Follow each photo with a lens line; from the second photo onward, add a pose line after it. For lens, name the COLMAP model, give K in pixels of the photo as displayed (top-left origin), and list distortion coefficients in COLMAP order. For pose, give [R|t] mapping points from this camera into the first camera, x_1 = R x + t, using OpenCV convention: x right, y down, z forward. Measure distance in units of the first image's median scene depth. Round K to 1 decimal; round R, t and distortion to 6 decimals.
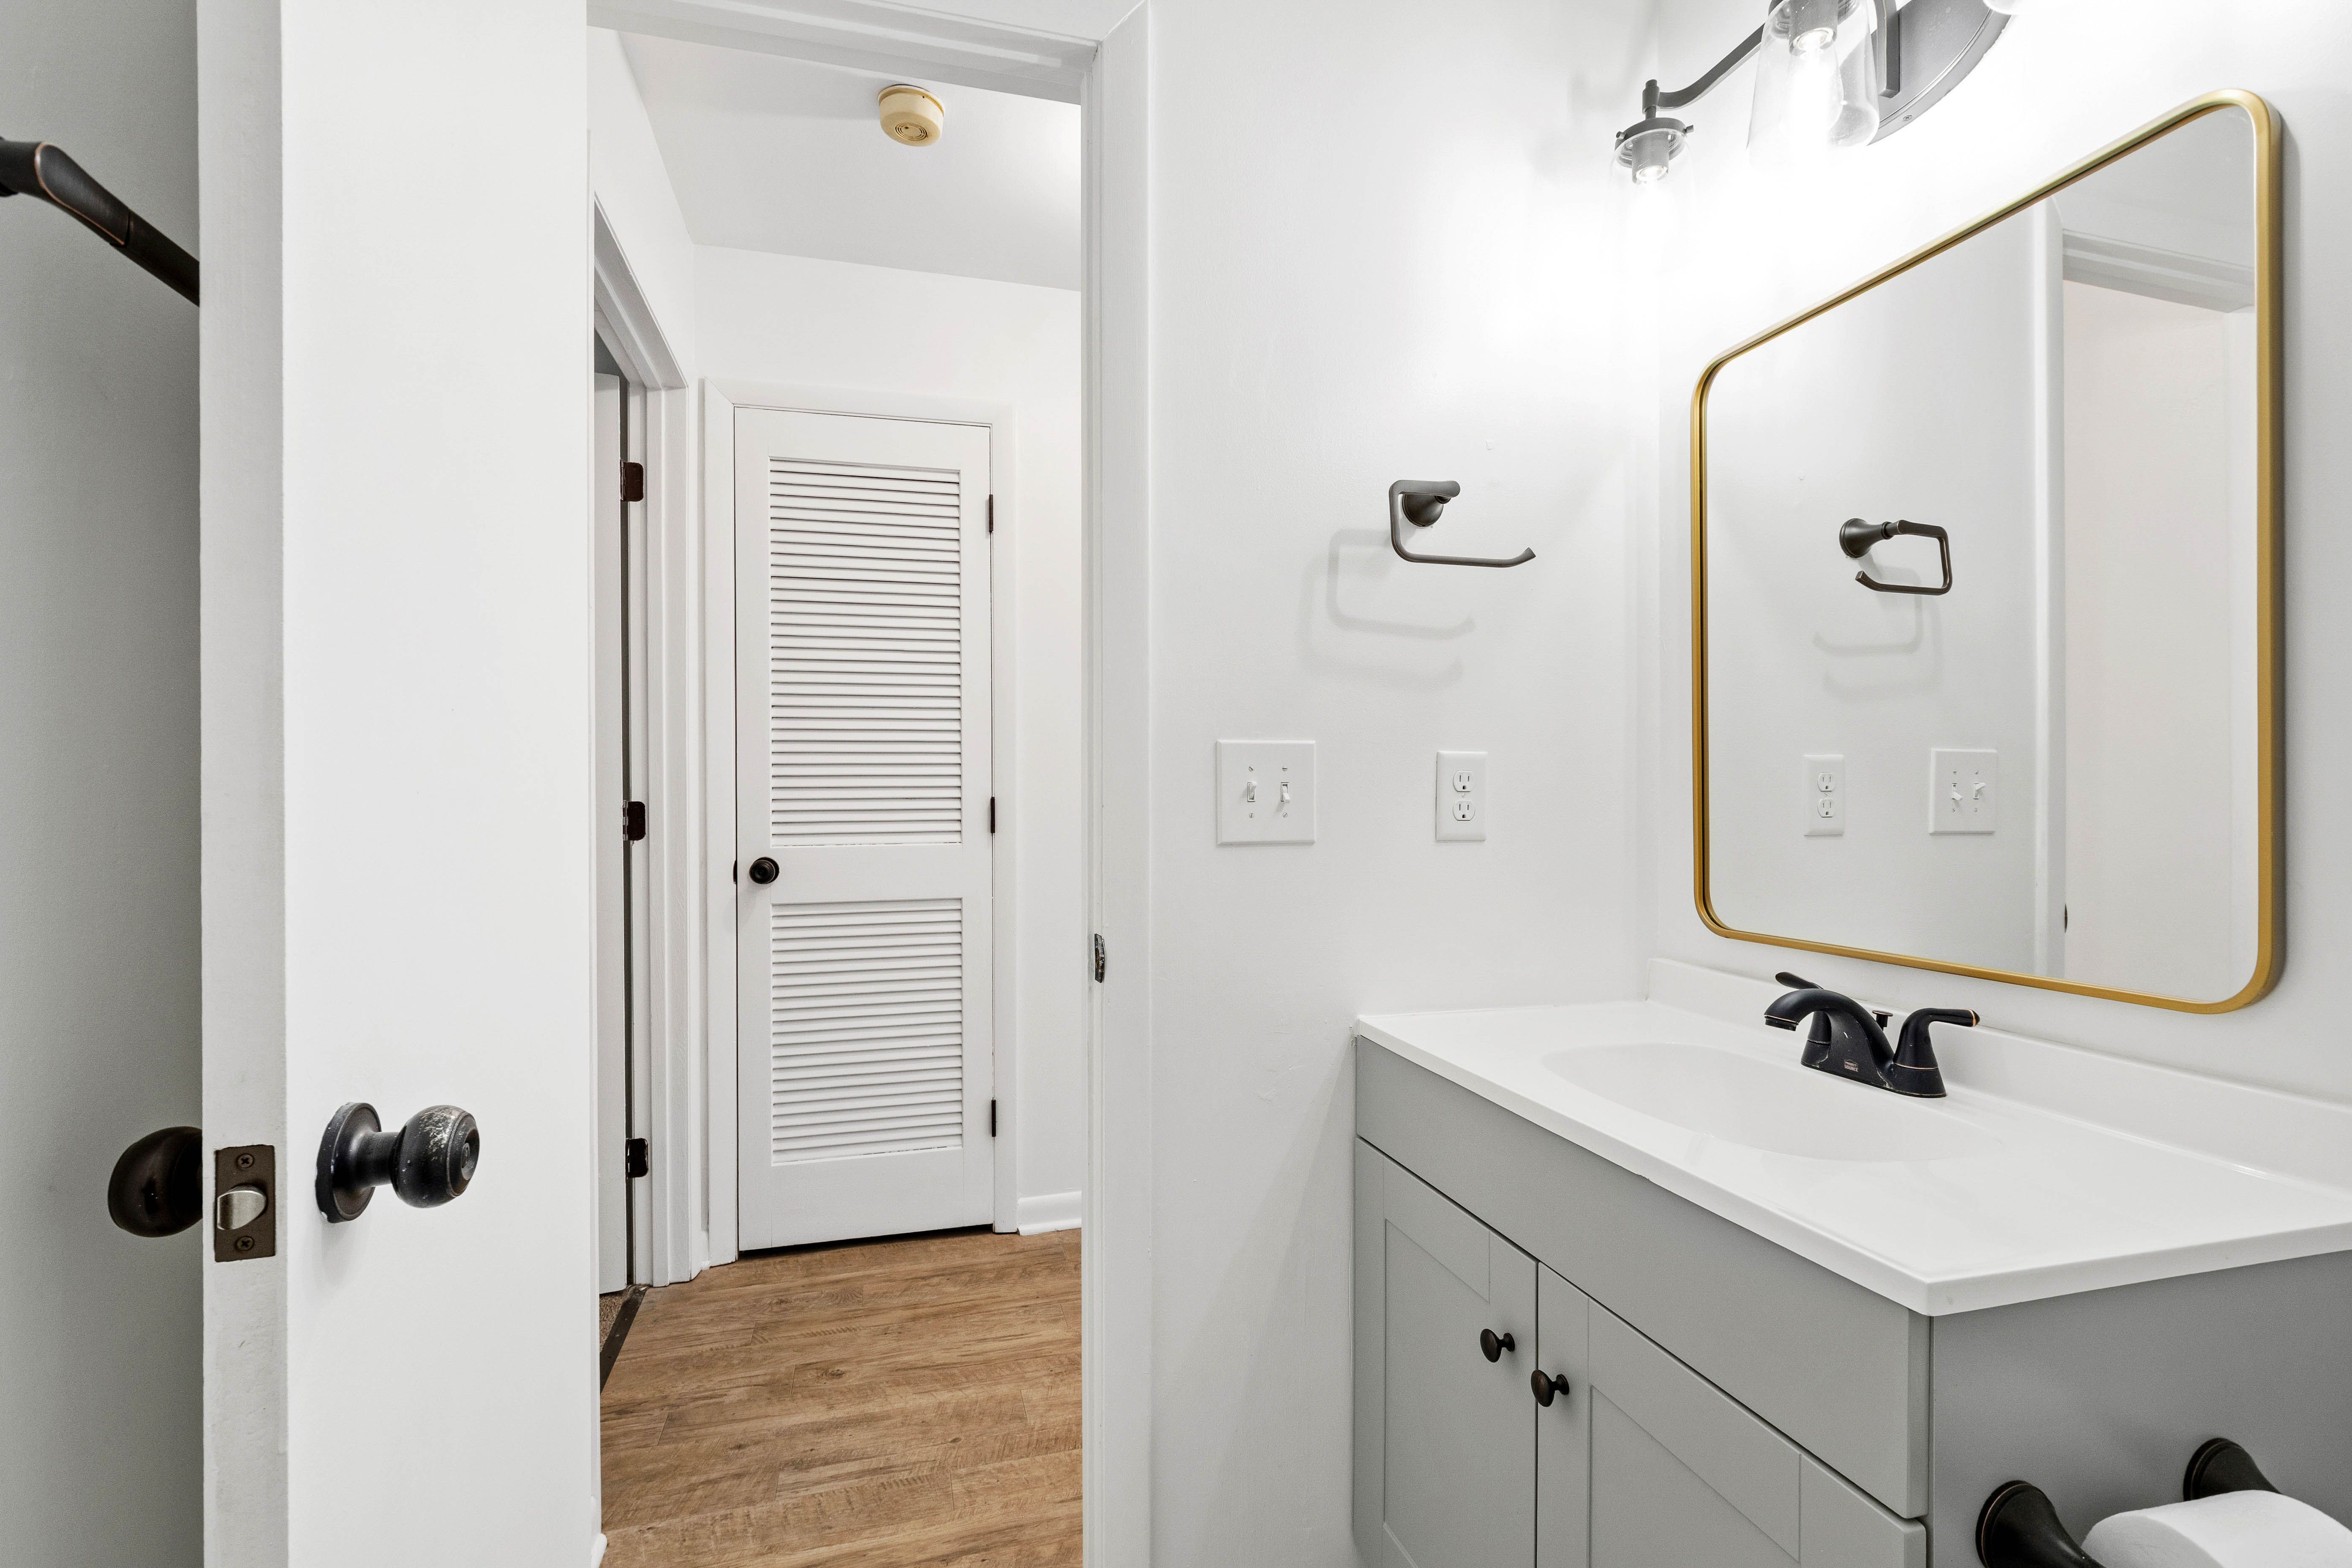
lens RADIAL K [[1048.8, 0, 1160.7], [0, 1048.8, 786.5], [0, 0, 1]] dist [-0.003805, 0.000137]
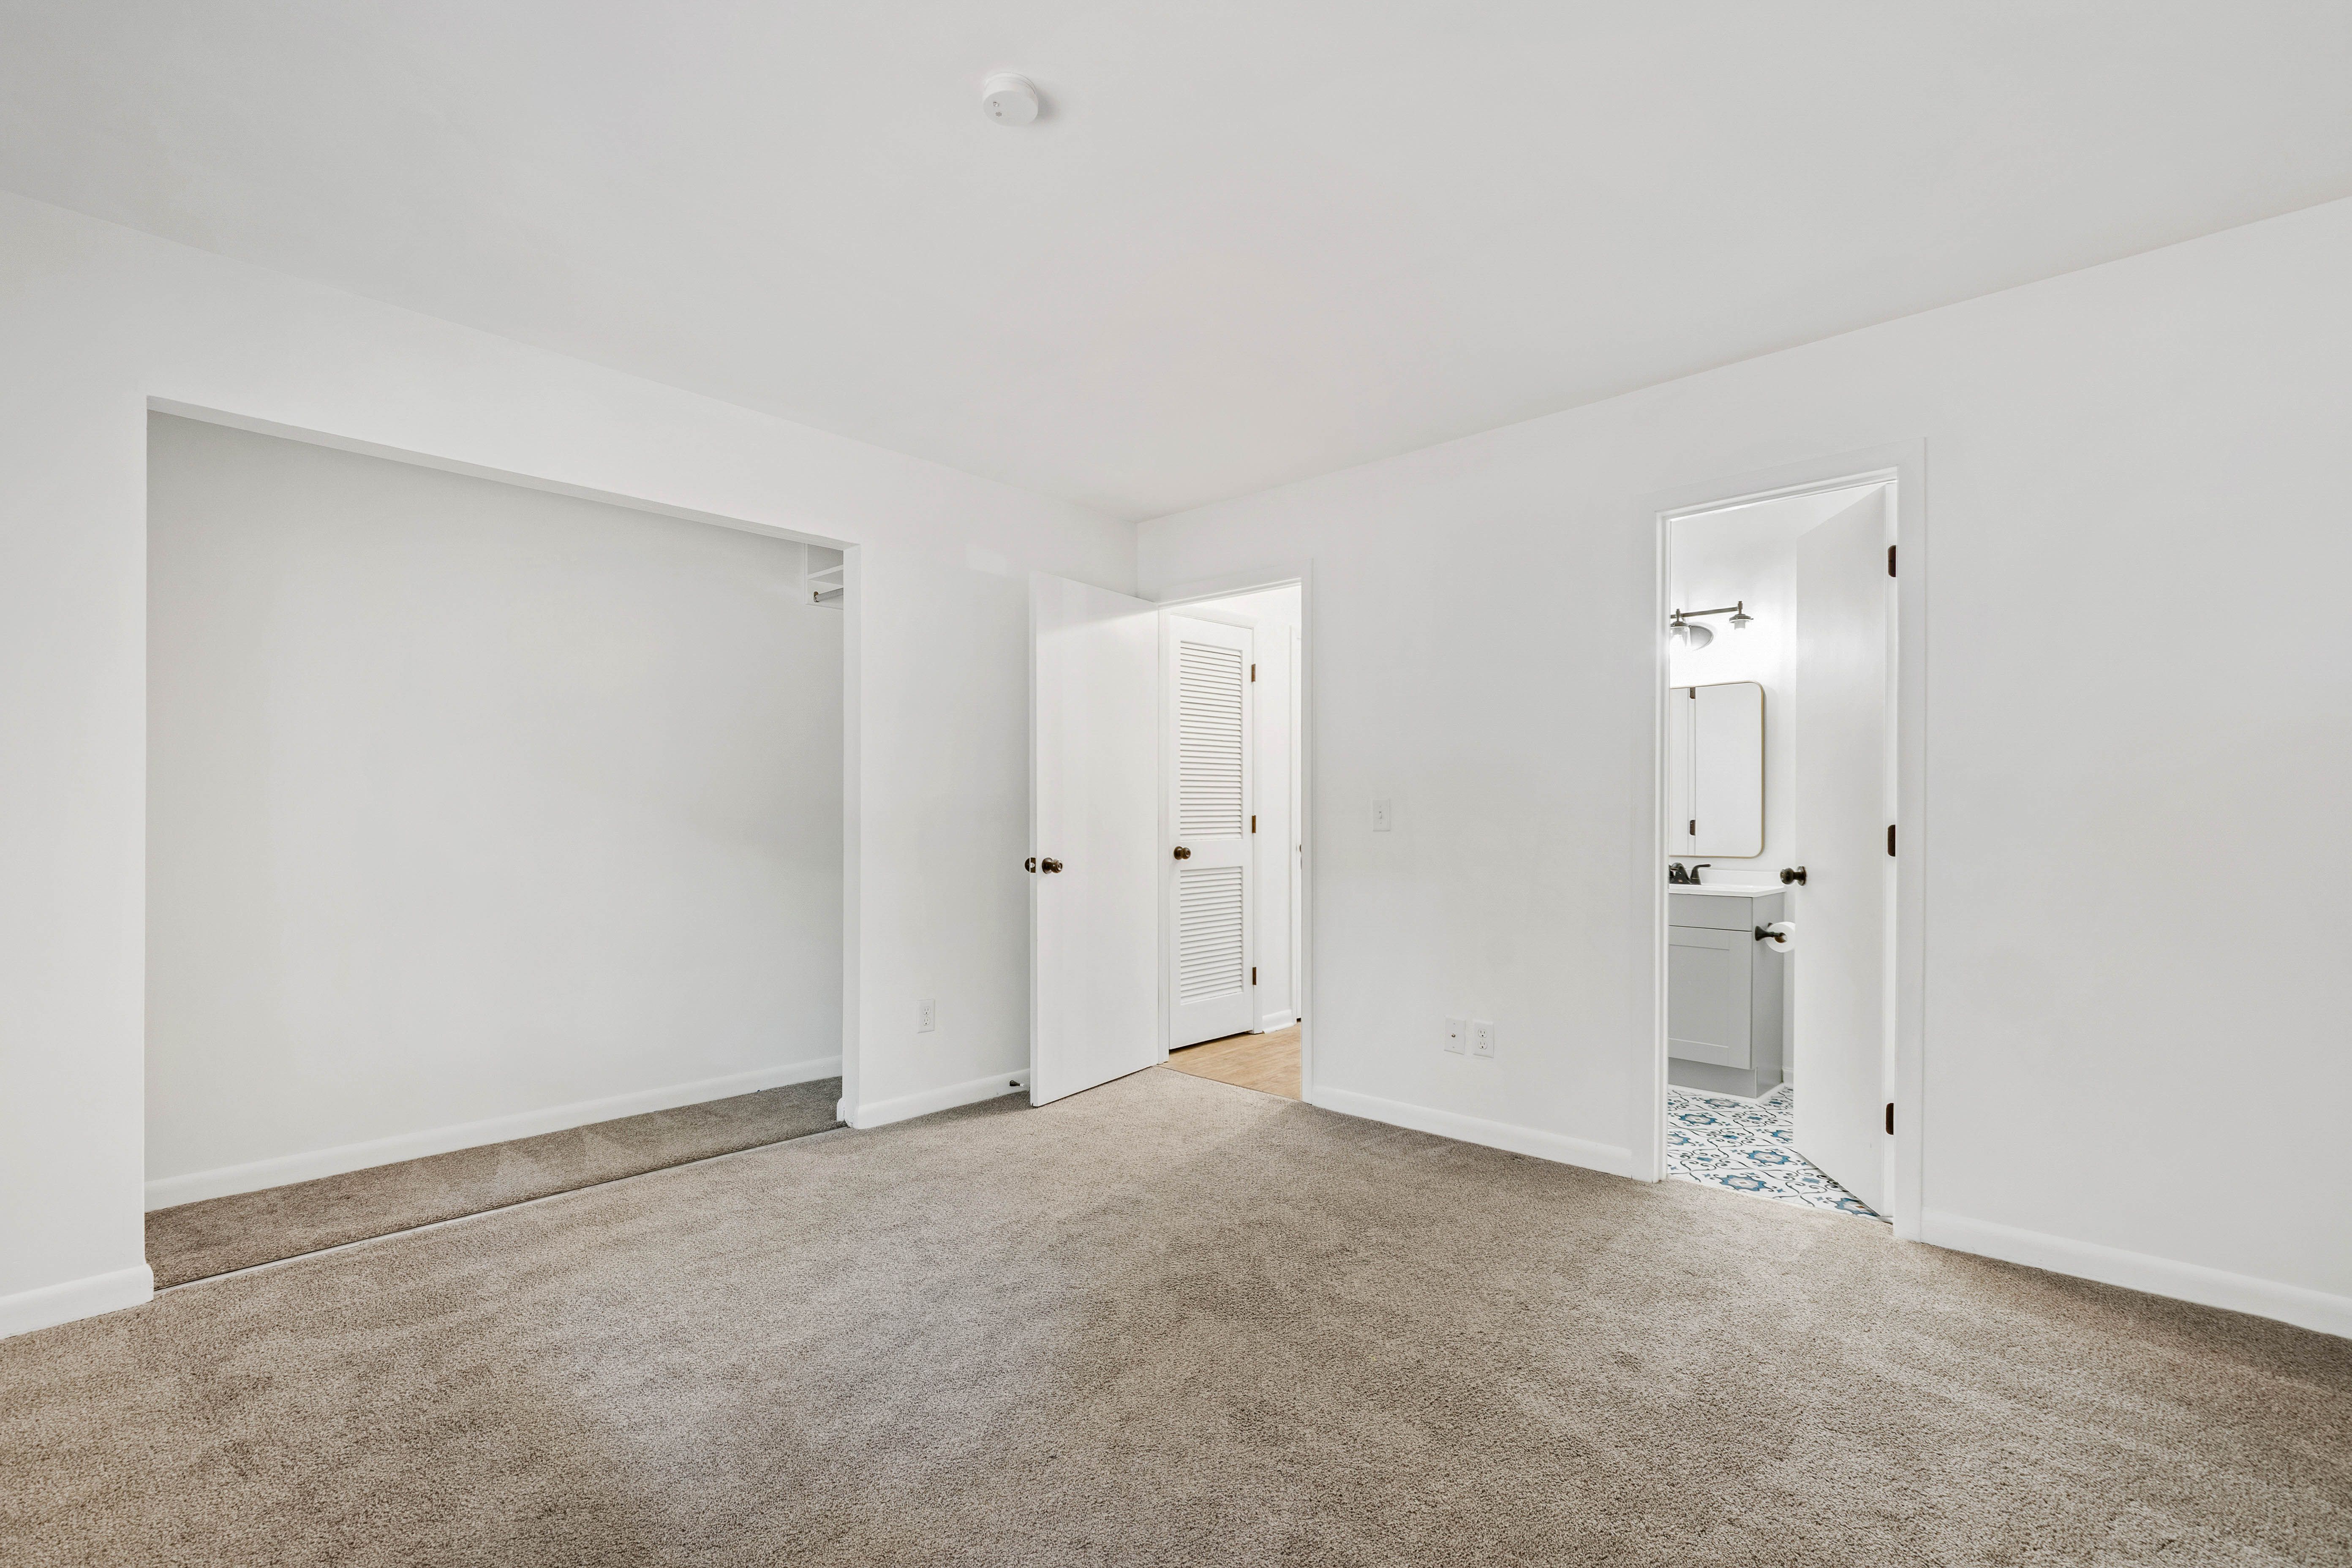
lens RADIAL K [[1048.8, 0, 1183.3], [0, 1048.8, 792.5], [0, 0, 1]] dist [-0.003805, 0.000137]
pose [[0.850242, 0.011597, 0.526264, -1.403124], [-0.008954, 0.999931, -0.007569, -0.017728], [-0.526316, 0.001724, 0.850287, -0.661523]]
